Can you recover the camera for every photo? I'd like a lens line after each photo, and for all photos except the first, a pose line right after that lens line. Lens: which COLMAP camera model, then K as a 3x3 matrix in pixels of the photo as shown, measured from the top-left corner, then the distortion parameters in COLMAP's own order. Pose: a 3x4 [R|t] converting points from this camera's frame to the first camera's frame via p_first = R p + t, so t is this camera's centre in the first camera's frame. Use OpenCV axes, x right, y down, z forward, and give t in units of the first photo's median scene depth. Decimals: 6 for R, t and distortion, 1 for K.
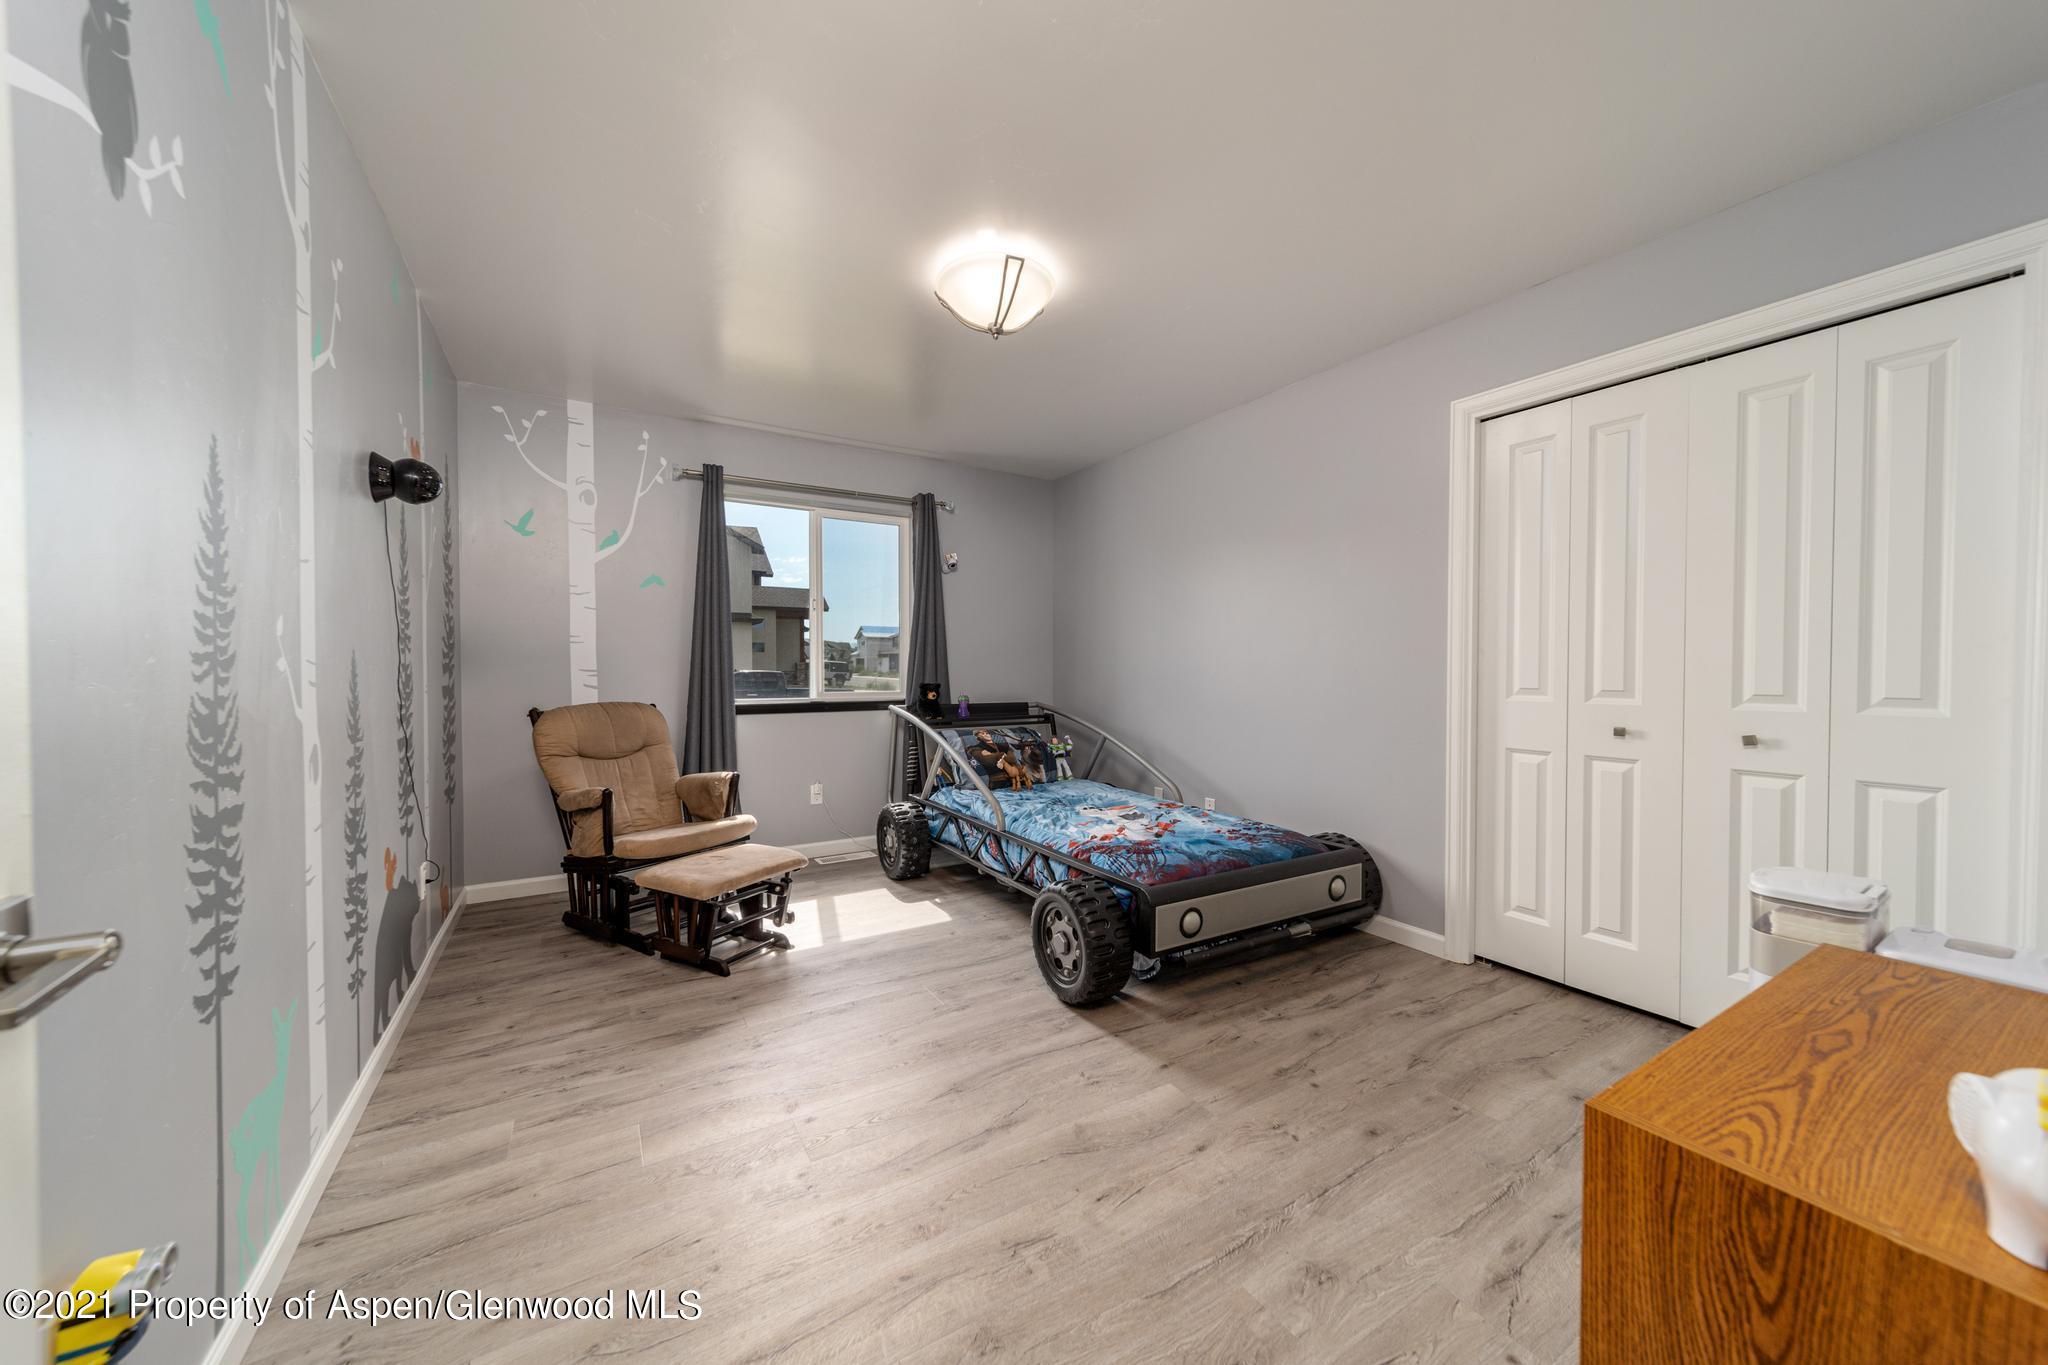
lens RADIAL K [[719.7, 0, 1020.0], [0, 719.7, 680.4], [0, 0, 1]] dist [0.001448, -0.000003]
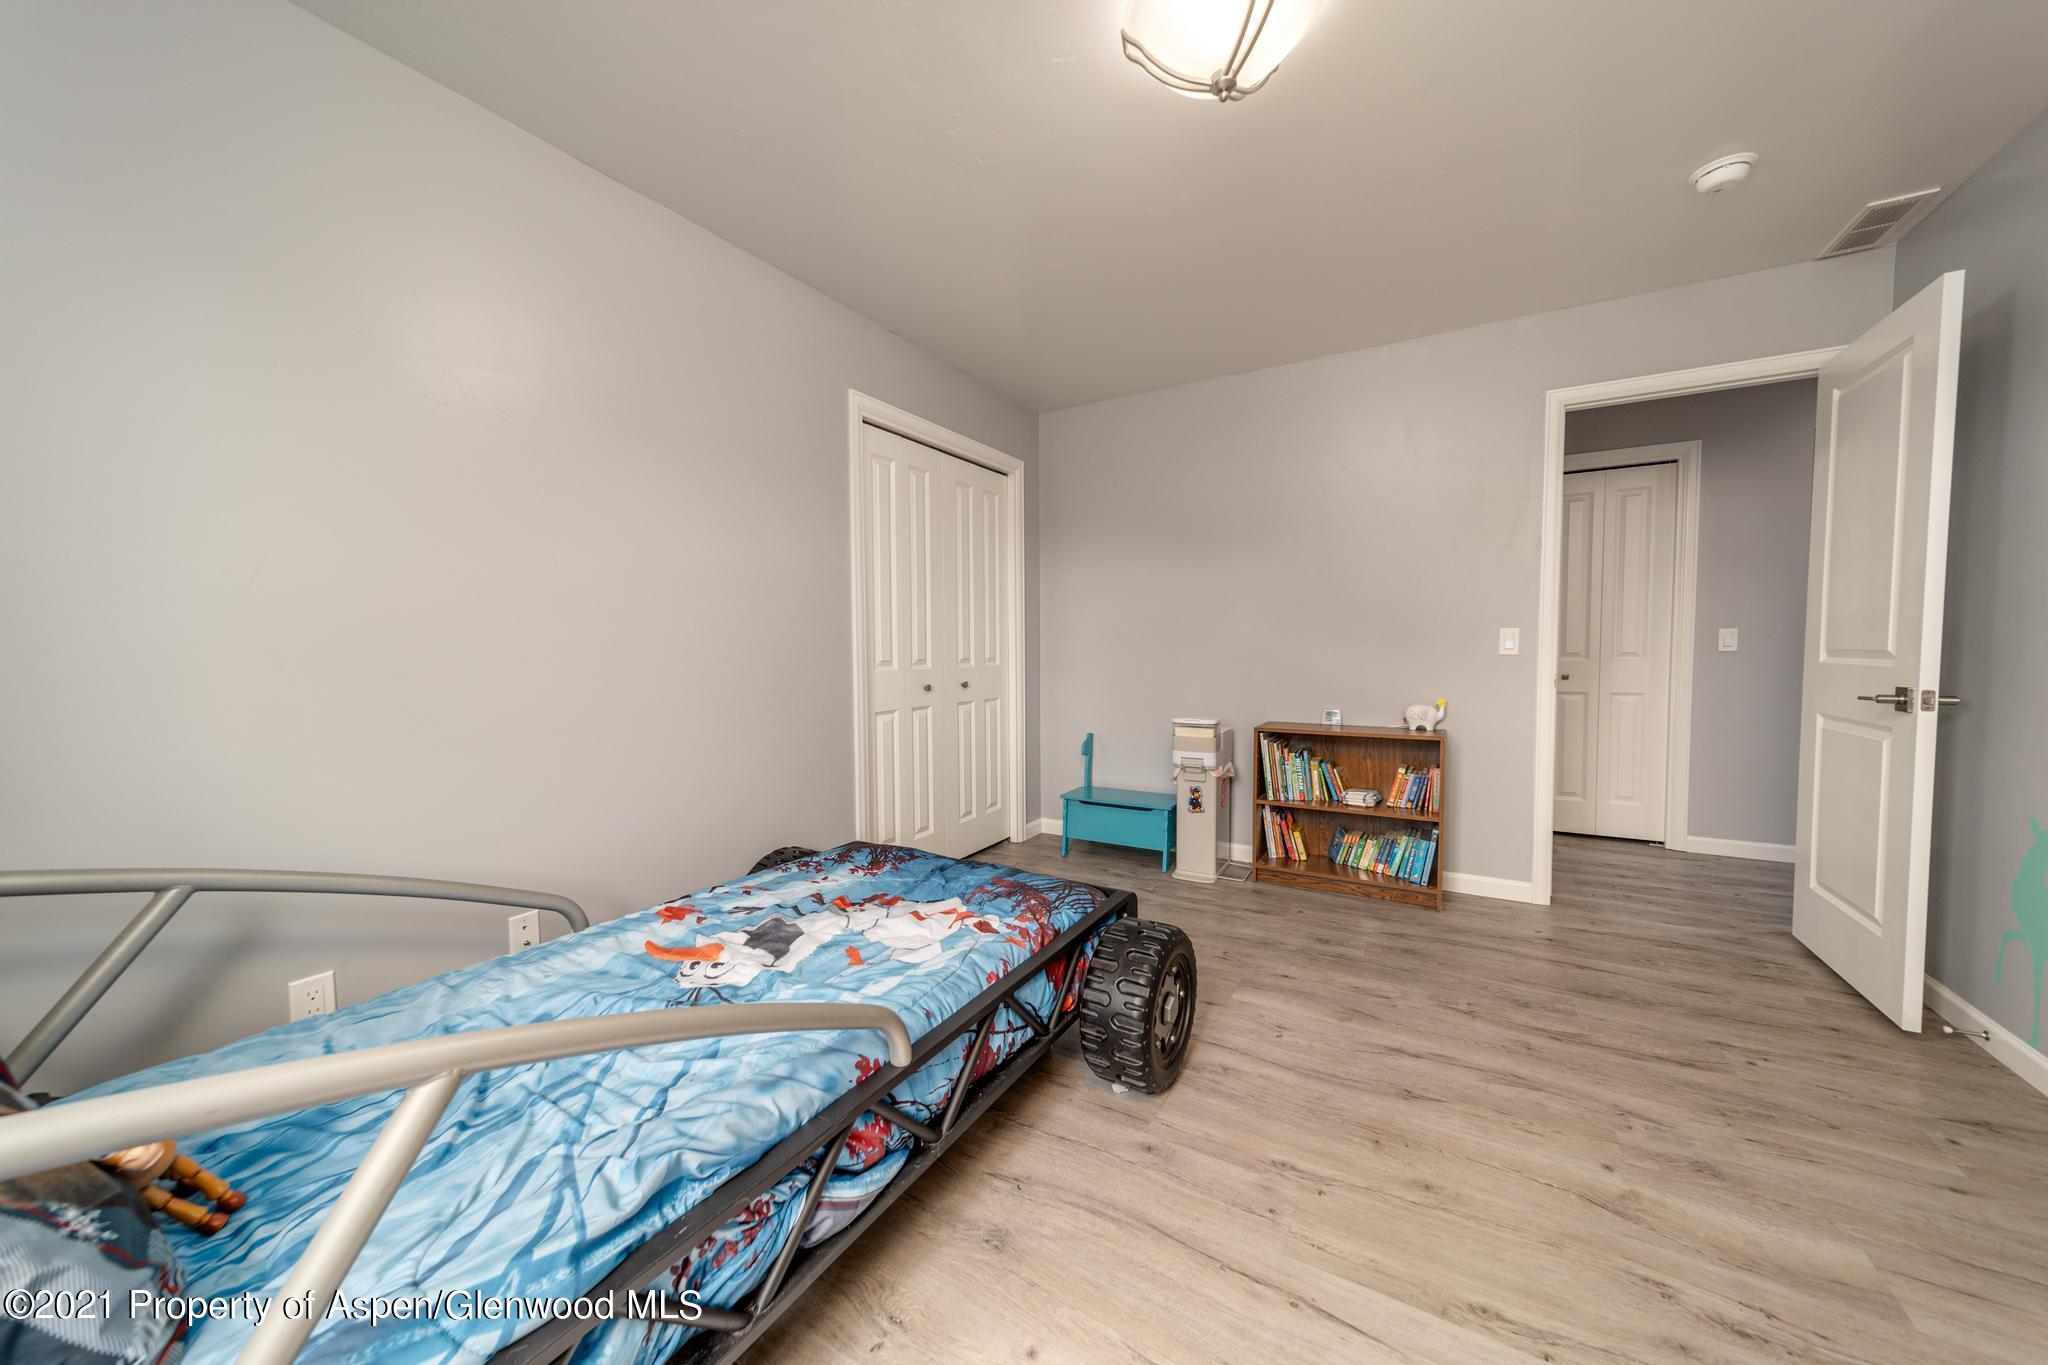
lens RADIAL K [[719.7, 0, 1020.0], [0, 719.7, 680.4], [0, 0, 1]] dist [0.001448, -0.000003]
pose [[-0.472955, -0.035970, 0.880352, -0.562937], [0.027126, 0.998098, 0.055354, -0.019788], [-0.880669, 0.050060, -0.471080, 1.618876]]
